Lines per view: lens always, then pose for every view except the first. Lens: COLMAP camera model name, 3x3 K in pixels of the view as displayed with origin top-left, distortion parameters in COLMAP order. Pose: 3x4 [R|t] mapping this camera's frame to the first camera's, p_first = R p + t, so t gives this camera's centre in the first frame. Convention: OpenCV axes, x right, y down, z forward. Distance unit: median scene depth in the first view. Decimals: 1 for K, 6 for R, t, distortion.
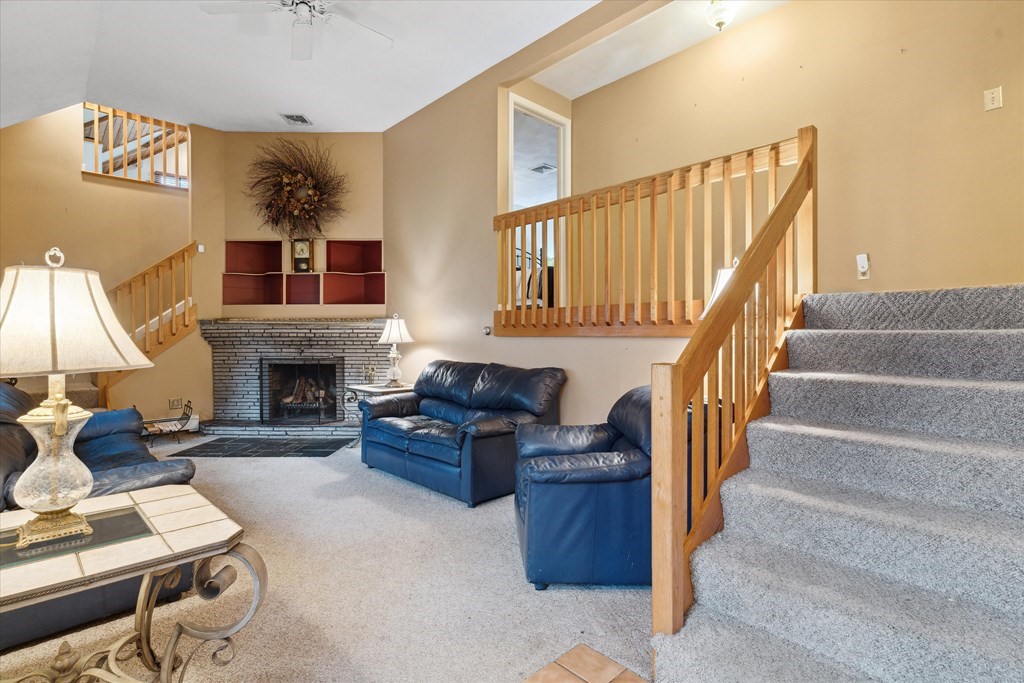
lens RADIAL K [[495.3, 0, 512.8], [0, 495.3, 337.9], [0, 0, 1]] dist [0.003445, 0.000694]
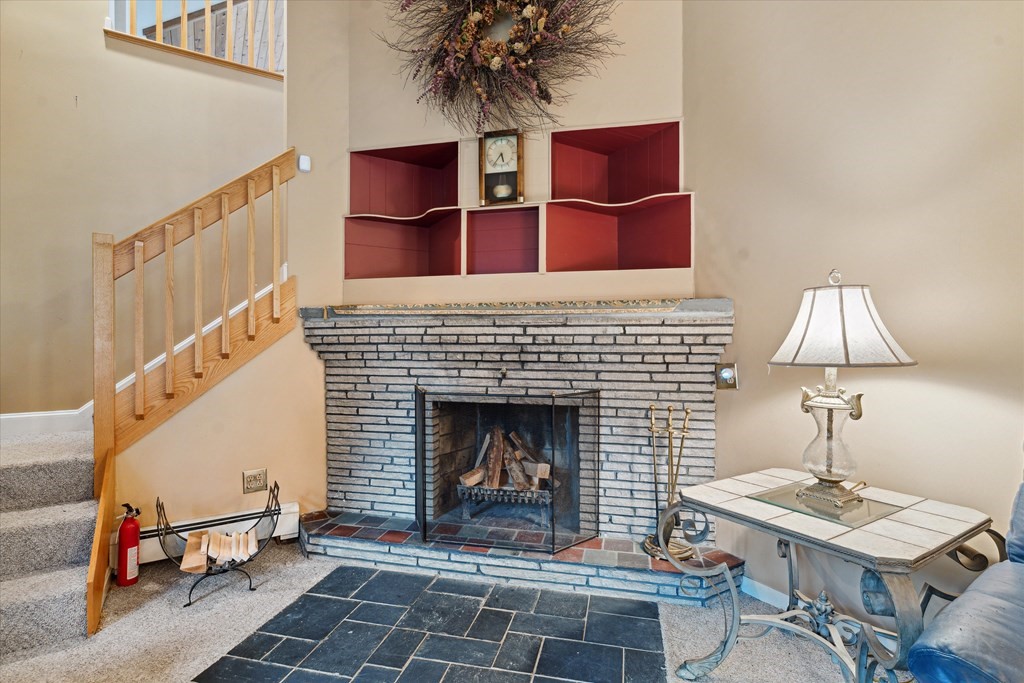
lens RADIAL K [[495.3, 0, 510.2], [0, 495.3, 344.6], [0, 0, 1]] dist [0.003445, 0.000694]
pose [[0.978220, 0.002759, -0.207551, -0.325654], [-0.003183, 0.999993, -0.001713, -0.000676], [0.207545, 0.002336, 0.978223, 0.559757]]
